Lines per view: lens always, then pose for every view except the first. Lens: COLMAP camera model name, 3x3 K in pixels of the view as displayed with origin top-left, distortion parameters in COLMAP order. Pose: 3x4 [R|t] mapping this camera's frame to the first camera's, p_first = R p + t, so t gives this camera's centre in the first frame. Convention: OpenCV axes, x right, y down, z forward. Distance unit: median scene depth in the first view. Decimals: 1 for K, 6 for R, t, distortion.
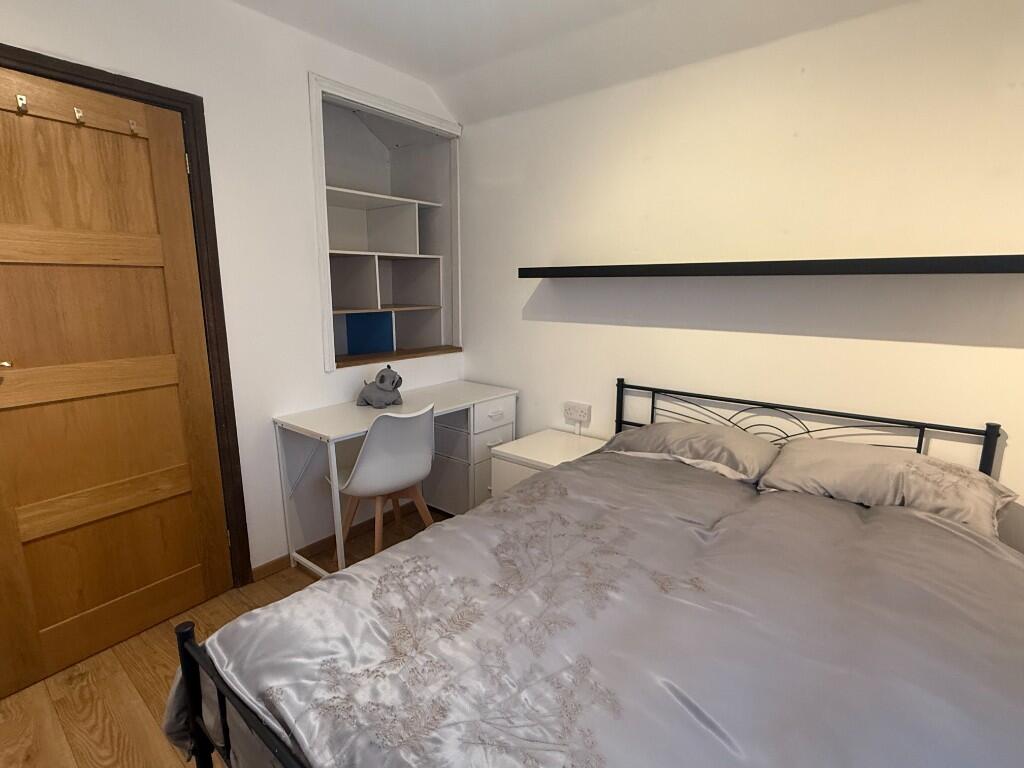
lens RADIAL K [[510.9, 0, 510.7], [0, 510.9, 382.7], [0, 0, 1]] dist [-0.000326, 0.001200]
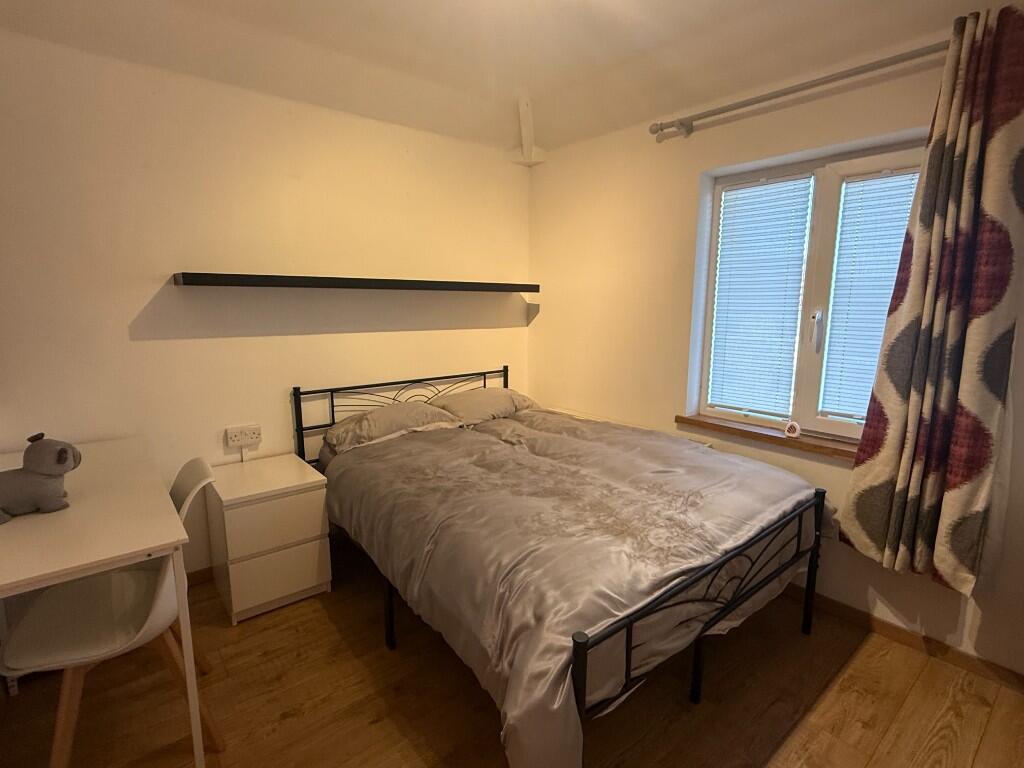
lens RADIAL K [[510.9, 0, 511.2], [0, 510.9, 387.4], [0, 0, 1]] dist [-0.000326, 0.001200]
pose [[0.196935, -0.168373, 0.965850, -0.827906], [0.179608, 0.974667, 0.133289, -0.080910], [-0.963824, 0.147225, 0.222187, 0.445627]]
